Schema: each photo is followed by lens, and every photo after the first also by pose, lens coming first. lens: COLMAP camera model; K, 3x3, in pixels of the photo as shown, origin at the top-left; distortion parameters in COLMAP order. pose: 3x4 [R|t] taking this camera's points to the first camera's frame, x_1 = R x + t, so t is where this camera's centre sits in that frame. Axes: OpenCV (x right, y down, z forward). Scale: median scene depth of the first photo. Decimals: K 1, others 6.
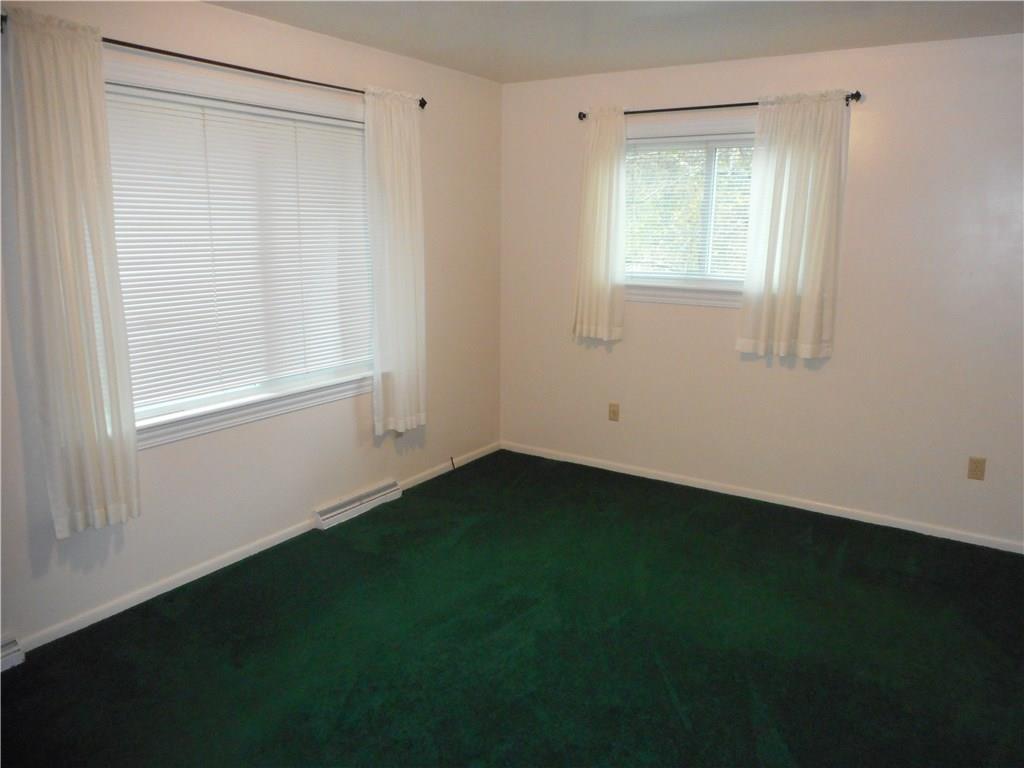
lens RADIAL K [[768.1, 0, 510.3], [0, 768.1, 384.7], [0, 0, 1]] dist [0.037283, 0.006430]
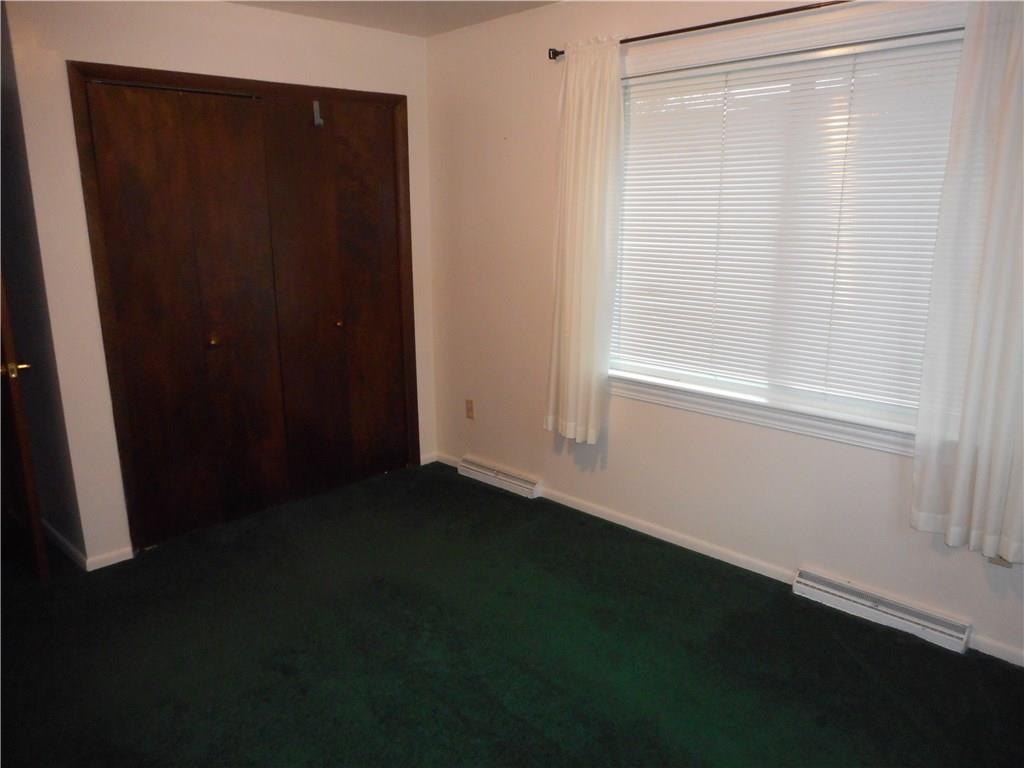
lens RADIAL K [[768.1, 0, 509.0], [0, 768.1, 386.6], [0, 0, 1]] dist [0.037283, 0.006430]
pose [[-0.186330, 0.229894, -0.955212, 0.531076], [-0.200594, 0.942857, 0.266049, -0.164753], [0.961792, 0.241182, -0.129568, 0.801841]]
